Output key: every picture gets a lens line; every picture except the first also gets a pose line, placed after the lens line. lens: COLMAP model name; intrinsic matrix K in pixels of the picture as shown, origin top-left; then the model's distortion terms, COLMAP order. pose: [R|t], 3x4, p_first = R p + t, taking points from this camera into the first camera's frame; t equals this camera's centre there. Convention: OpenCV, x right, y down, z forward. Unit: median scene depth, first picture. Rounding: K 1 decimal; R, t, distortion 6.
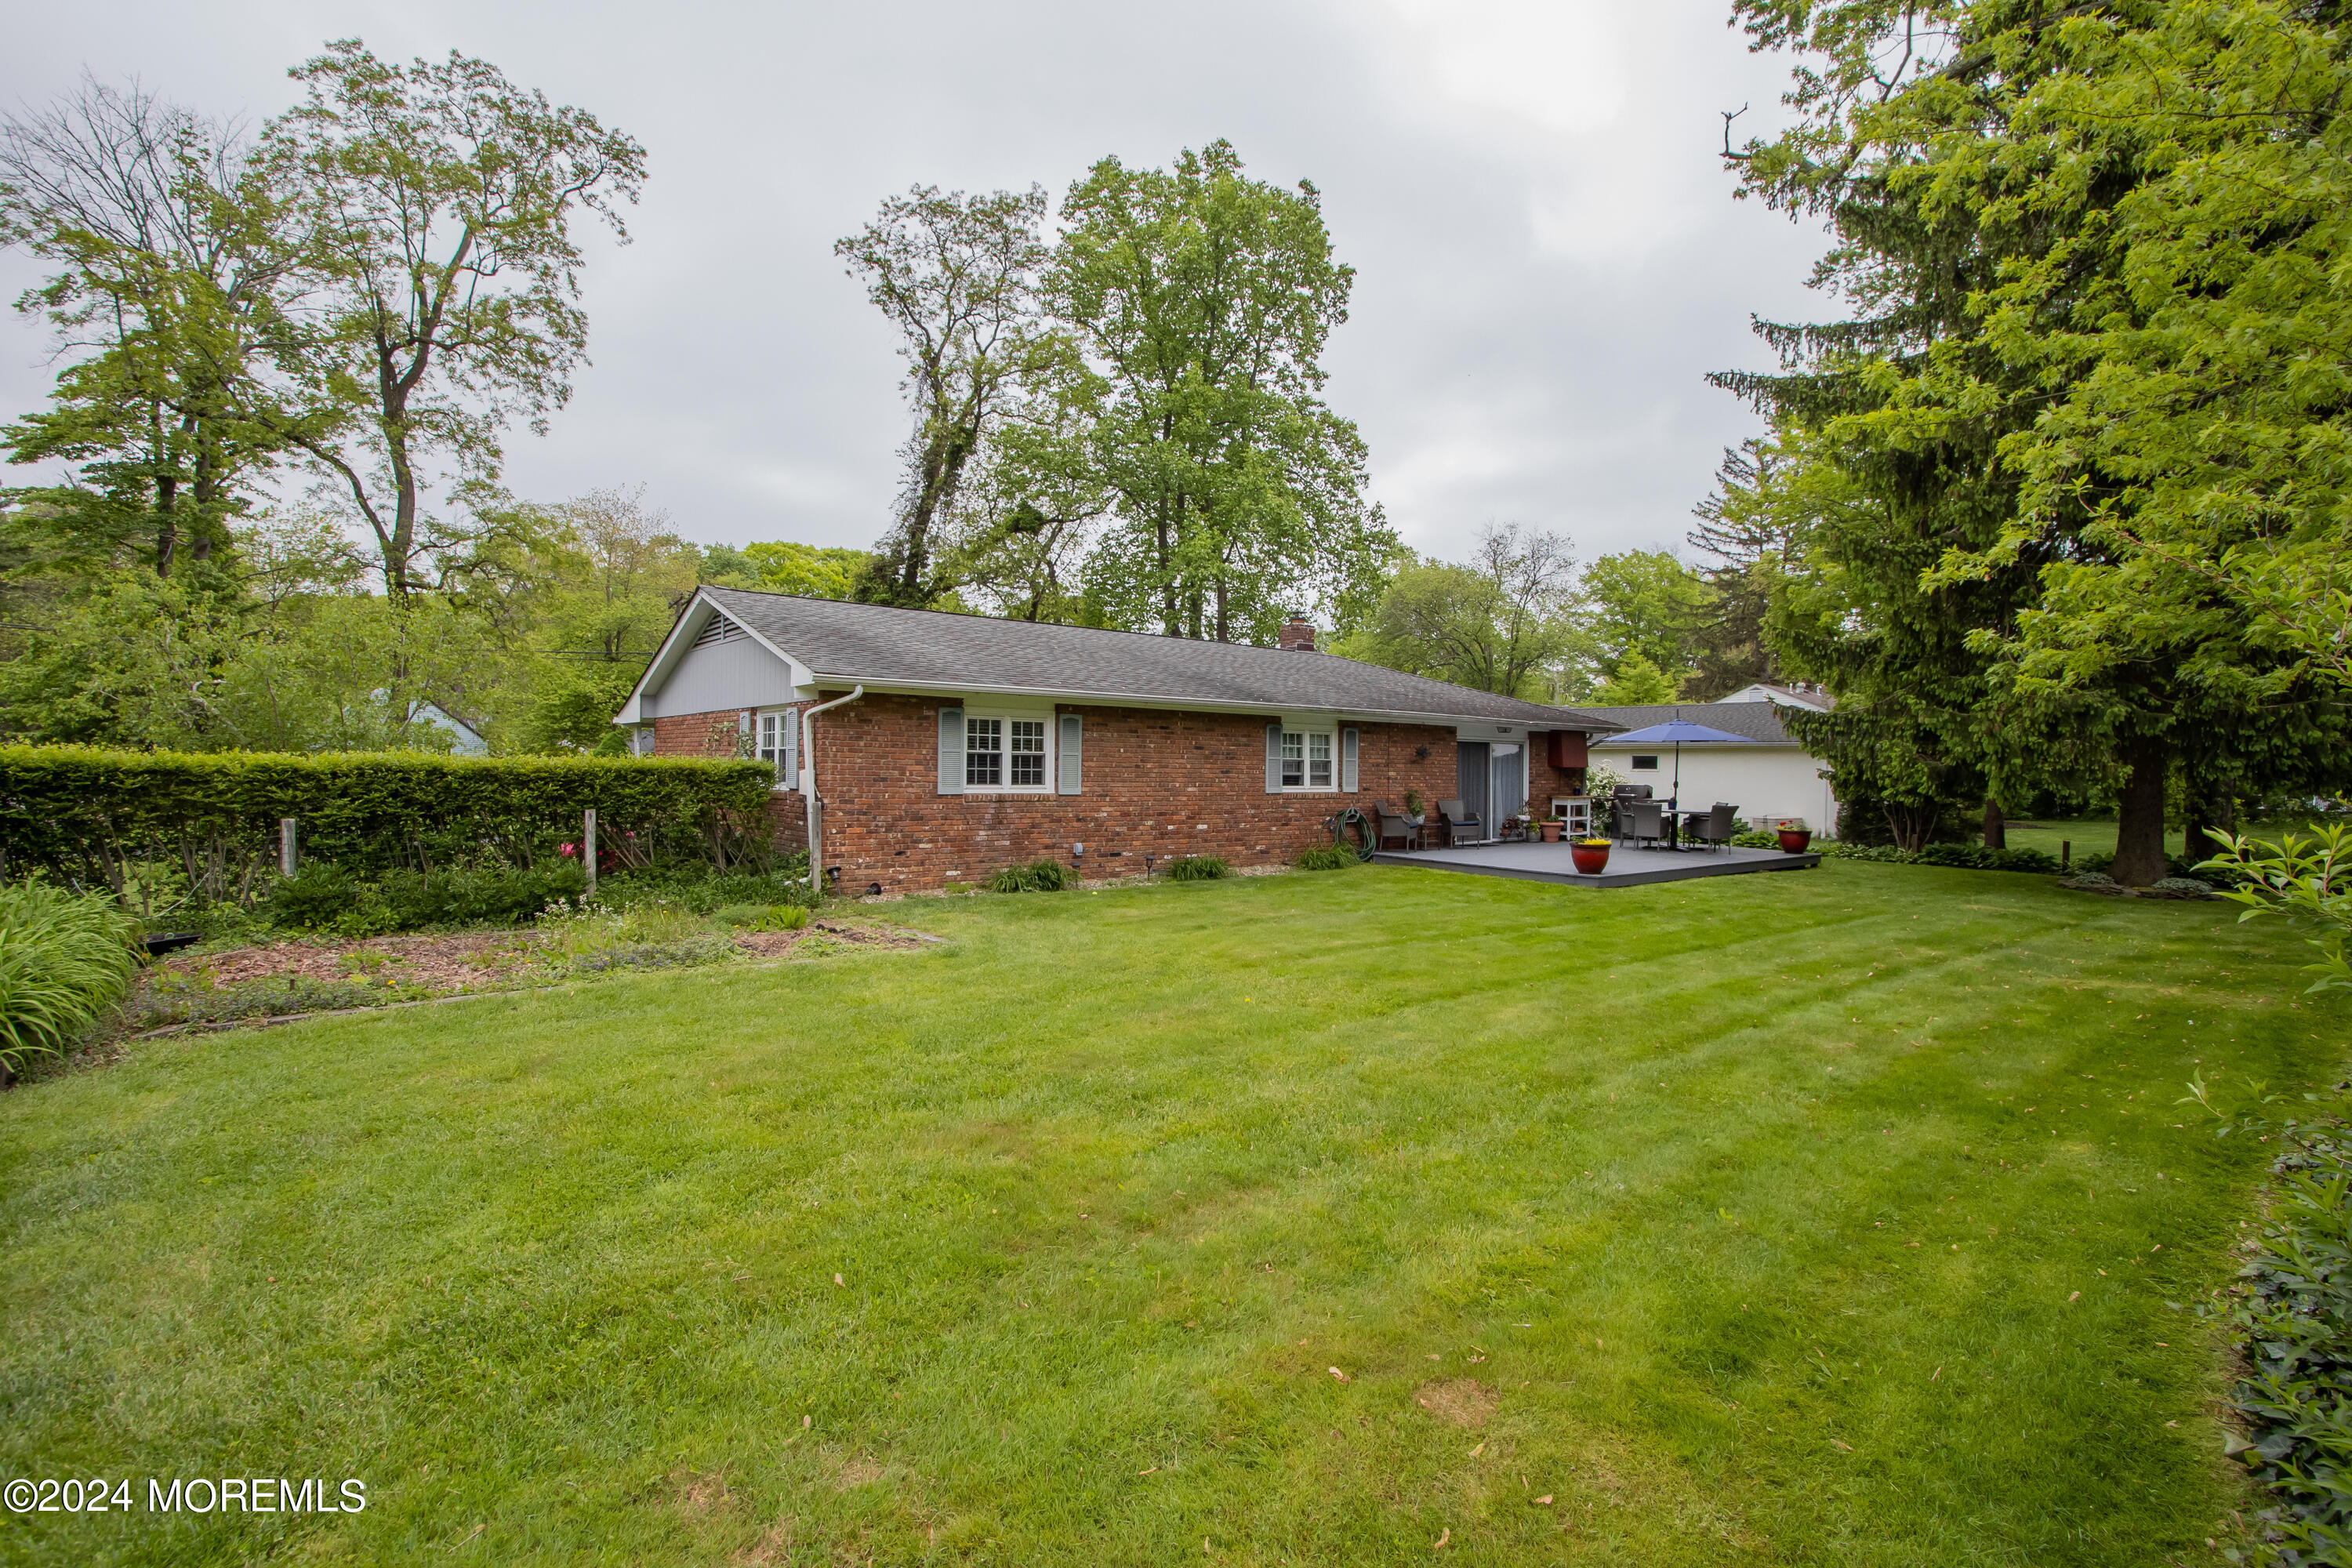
lens RADIAL K [[1115.3, 0, 1174.3], [0, 1115.3, 831.4], [0, 0, 1]] dist [-0.016359, 0.000012]
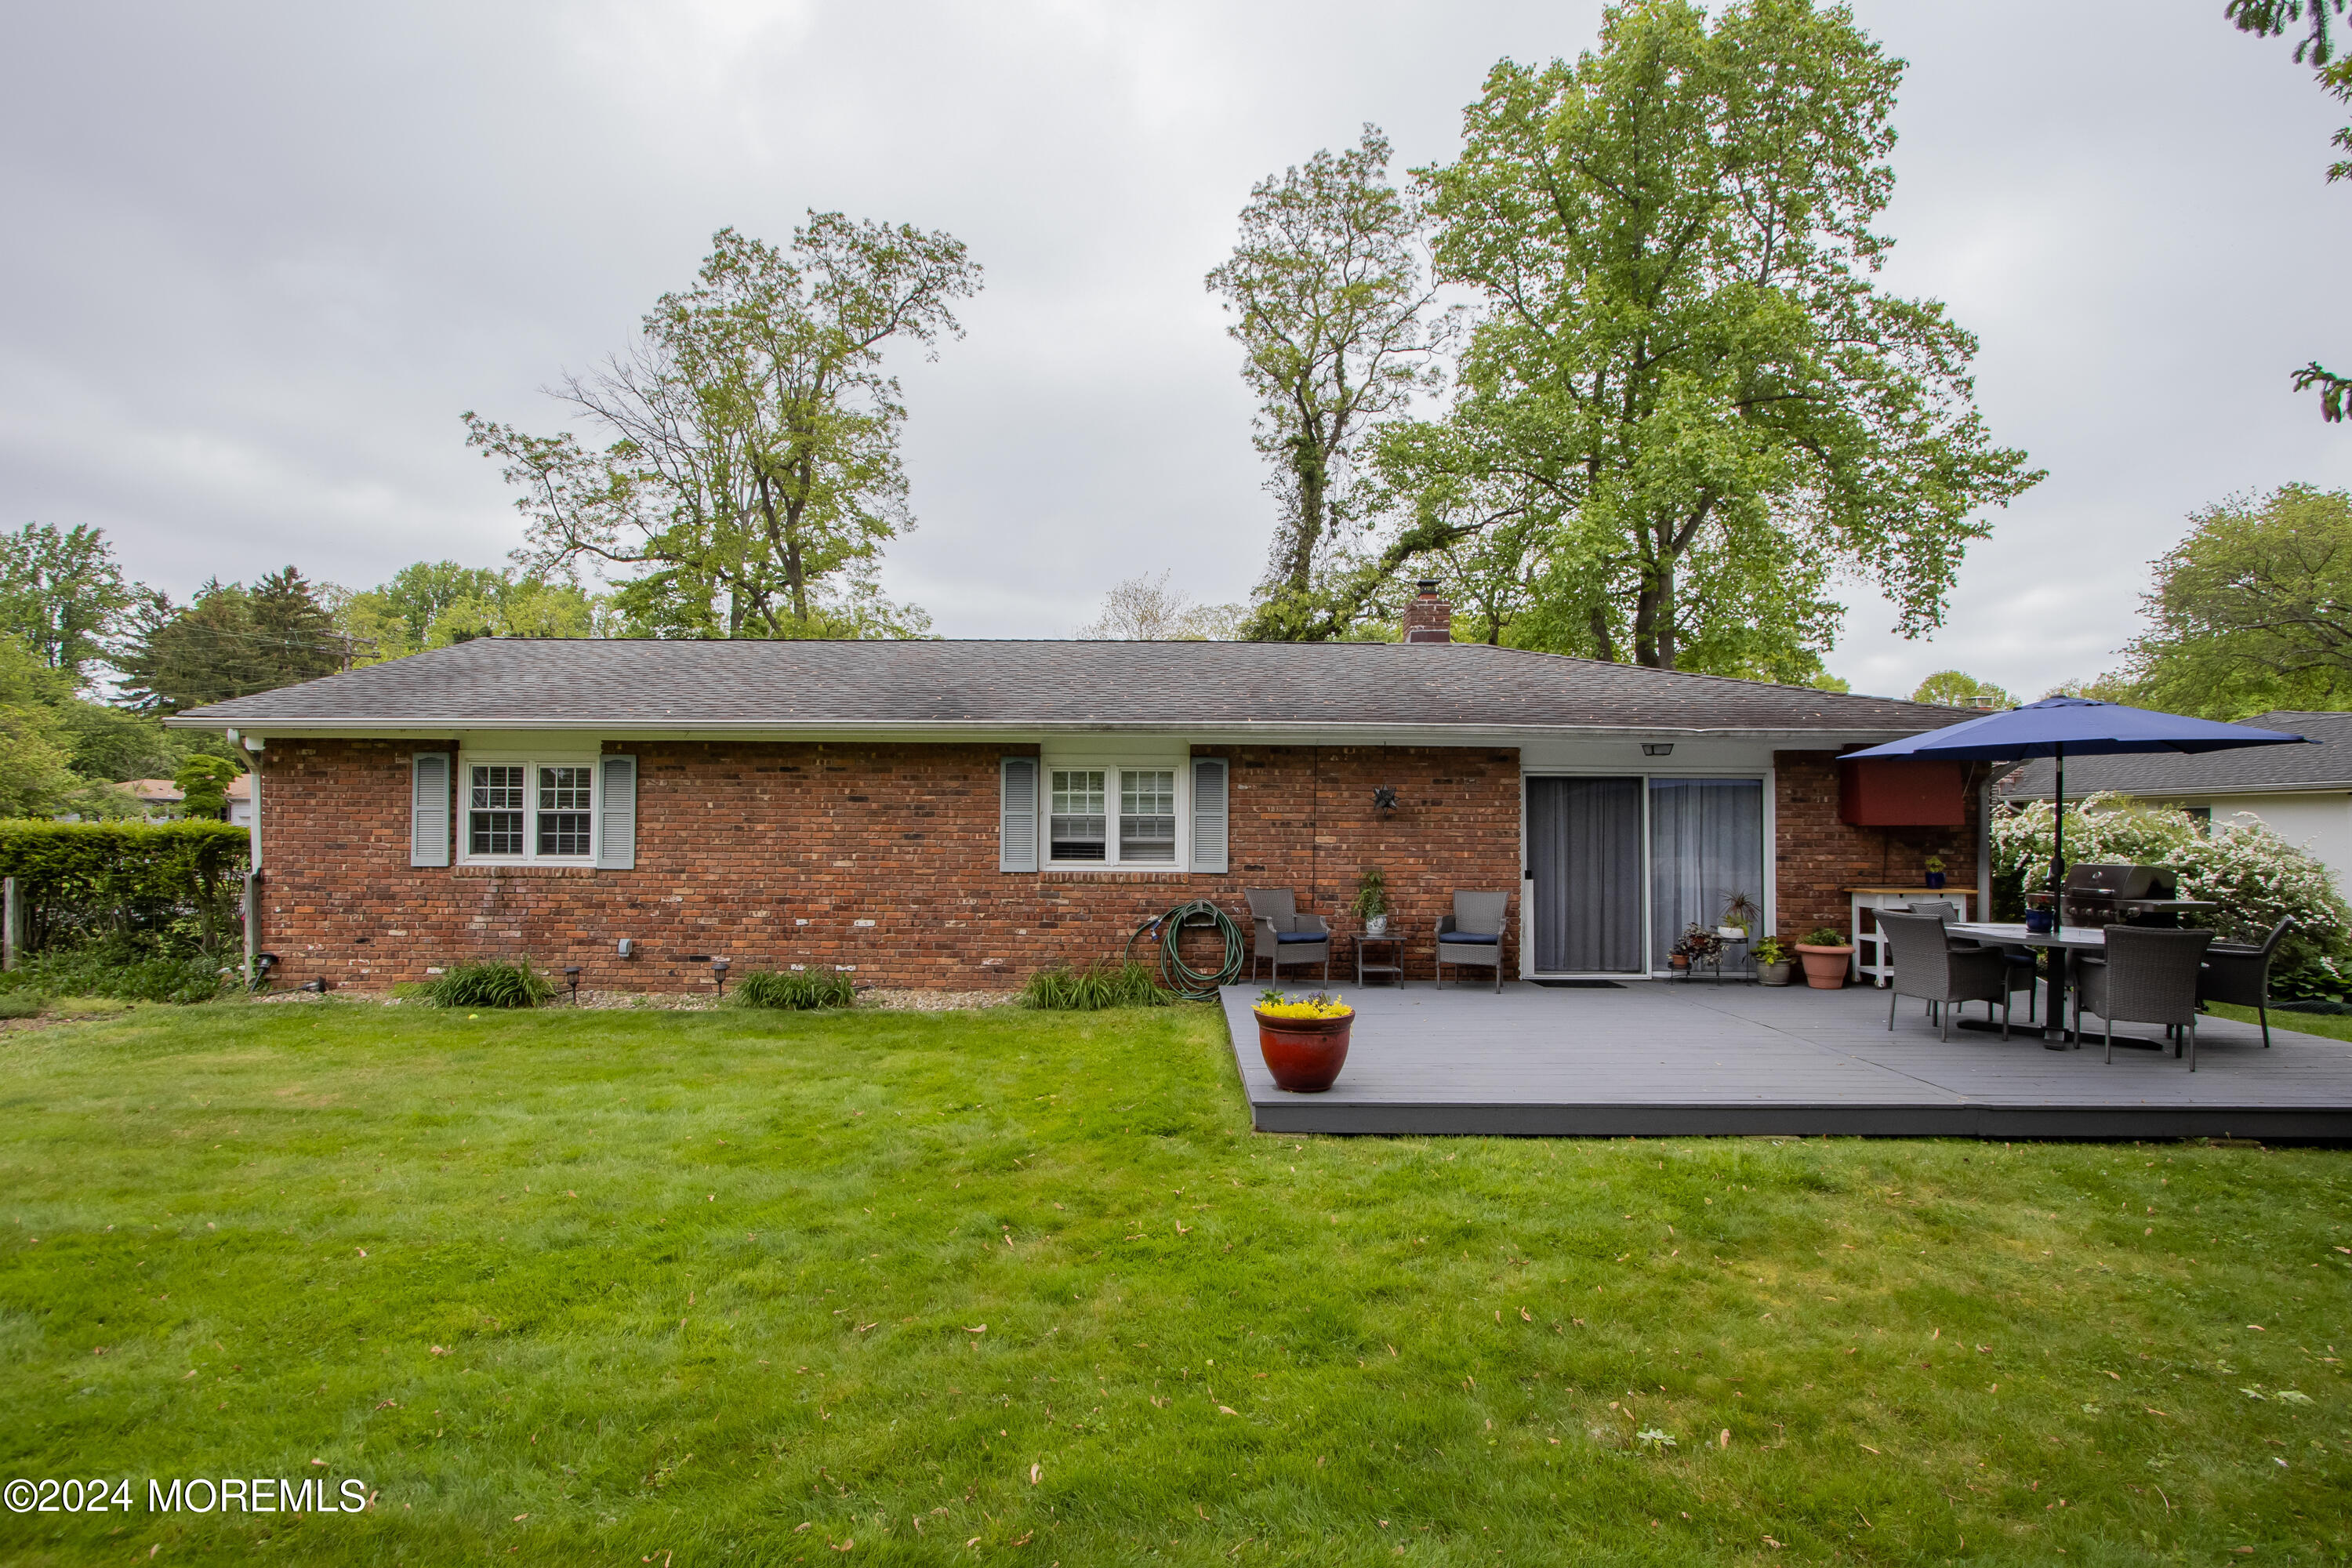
lens RADIAL K [[1115.3, 0, 1174.3], [0, 1115.3, 831.4], [0, 0, 1]] dist [-0.016359, 0.000012]
pose [[0.767706, -0.010296, -0.640720, 0.560711], [-0.033602, 0.997849, -0.056296, -0.026424], [0.639921, 0.064748, 0.765708, 0.623371]]
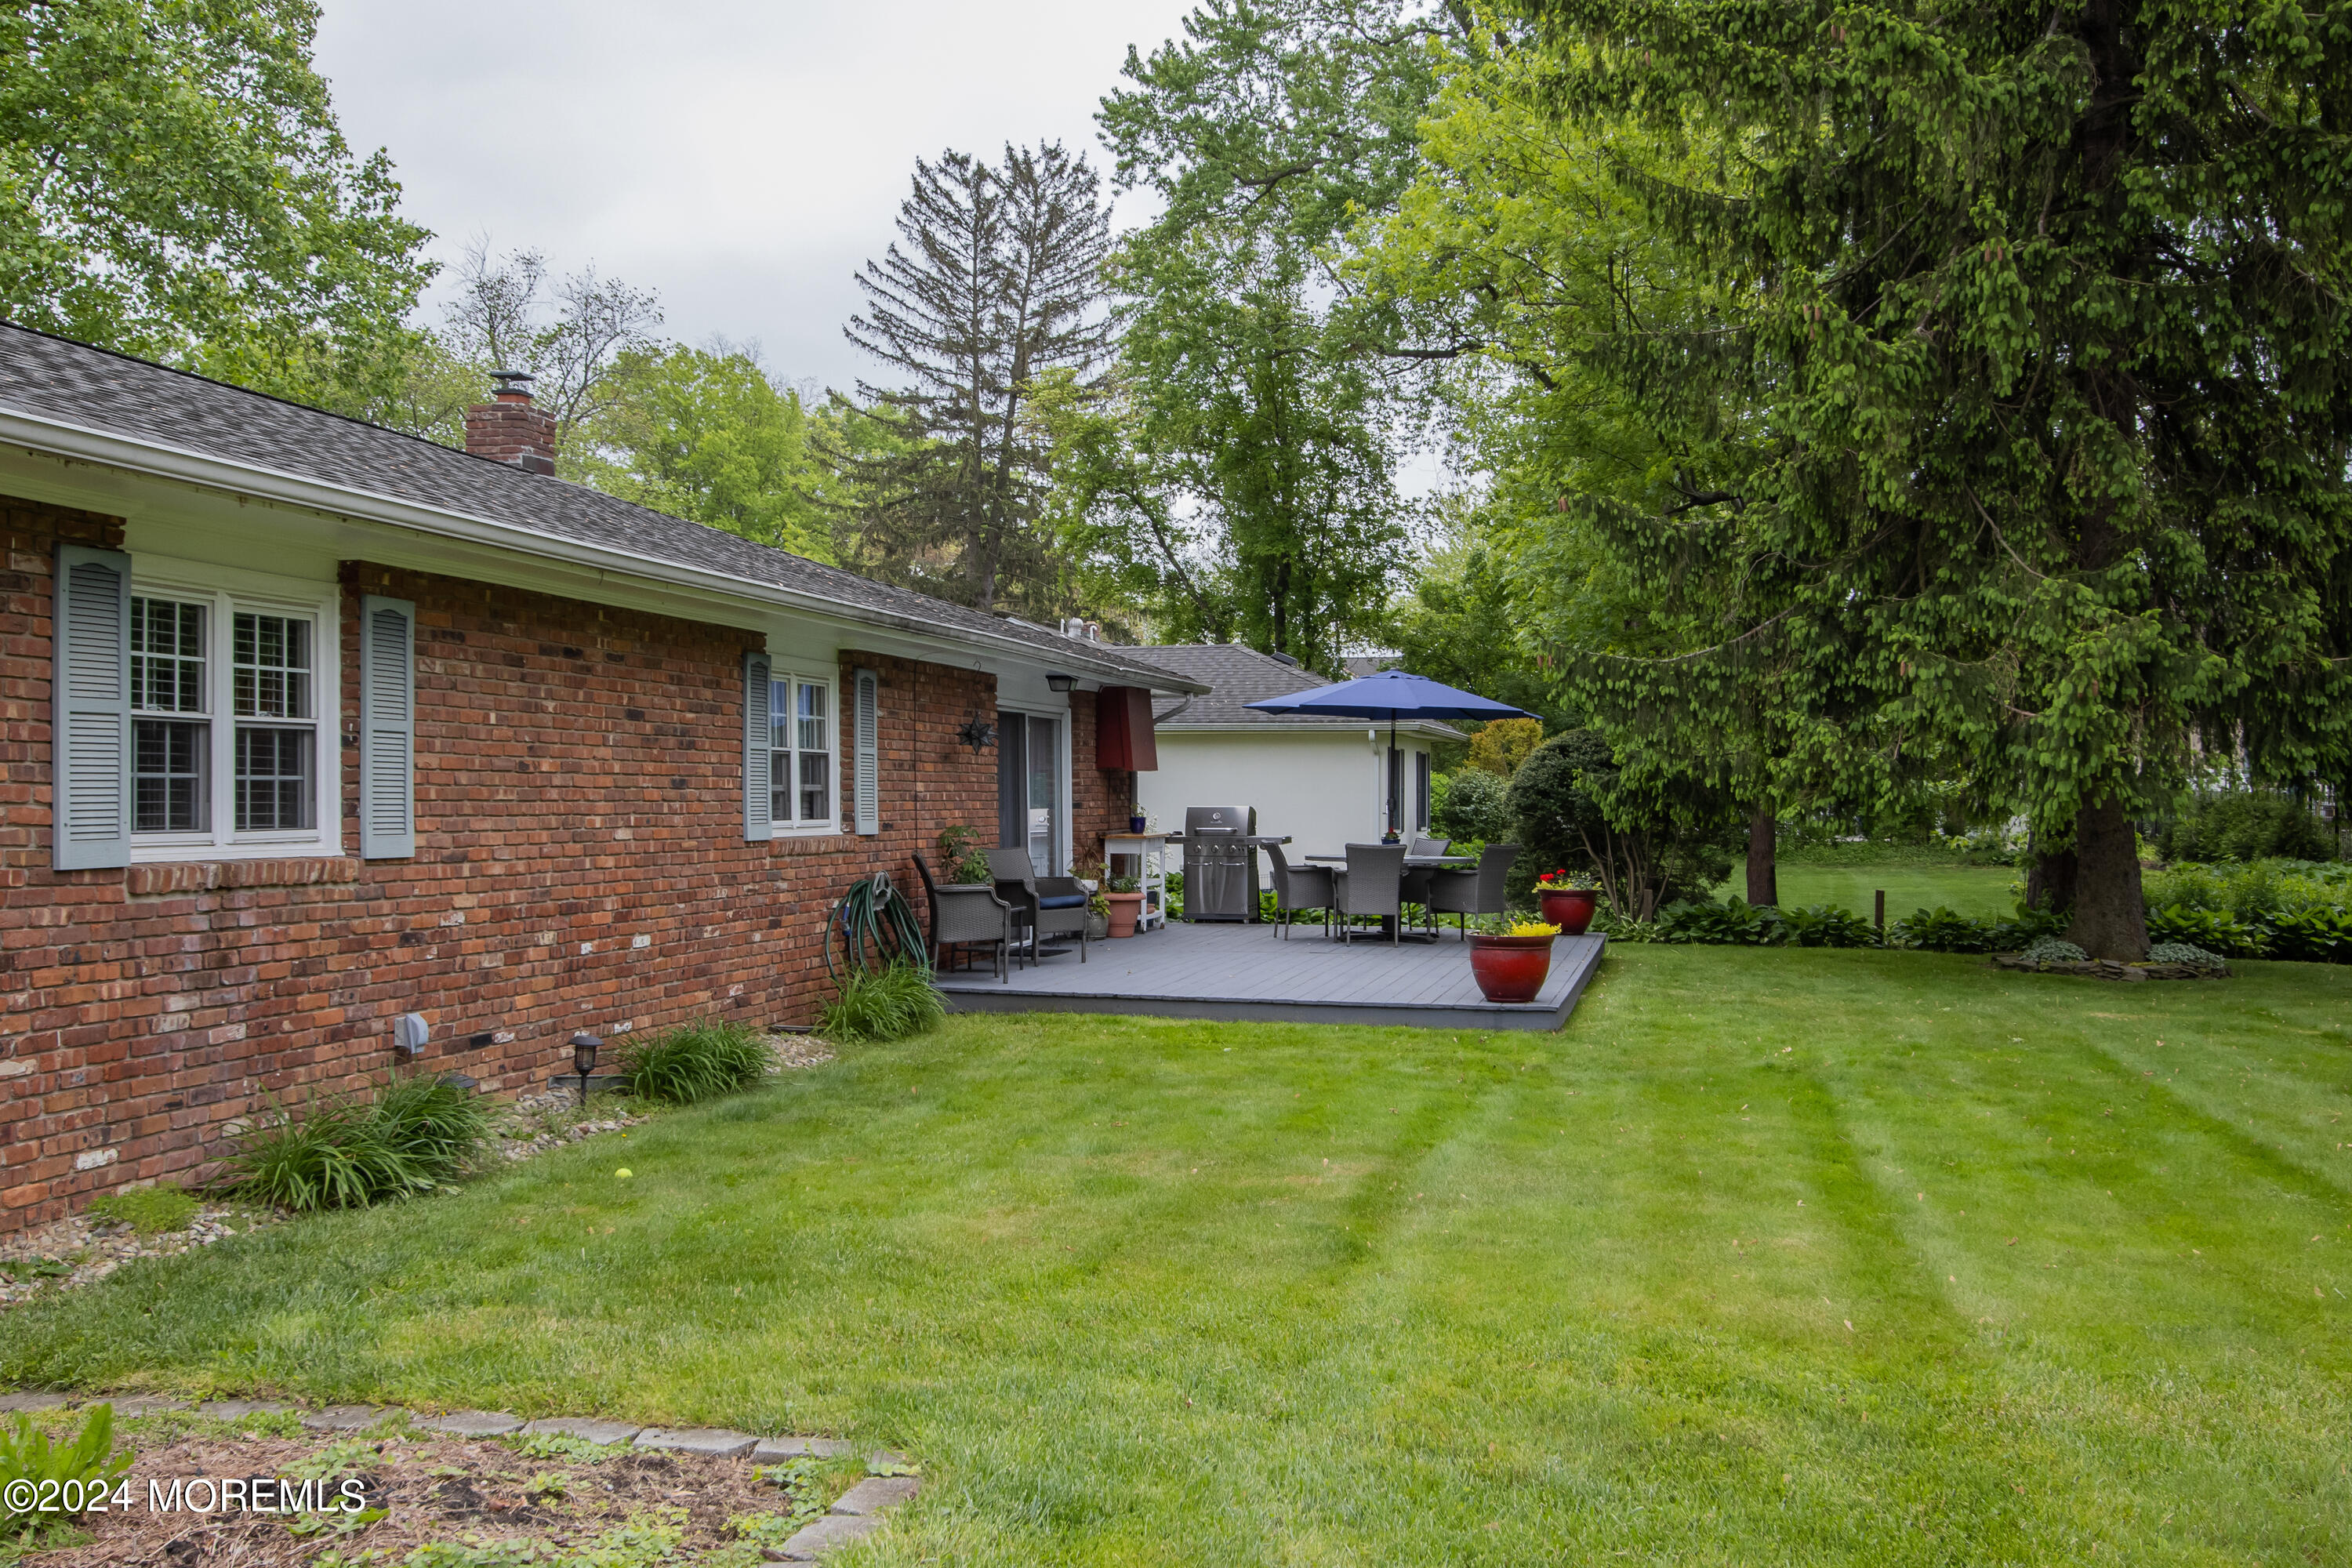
lens RADIAL K [[2298.4, 0, 1176.7], [0, 2298.4, 812.4], [0, 0, 1]] dist [0.019855, 0.014257]
pose [[0.787643, -0.016932, 0.615899, -0.283031], [0.044960, 0.998537, -0.030047, -0.015339], [-0.614489, 0.051357, 0.787252, 0.331159]]
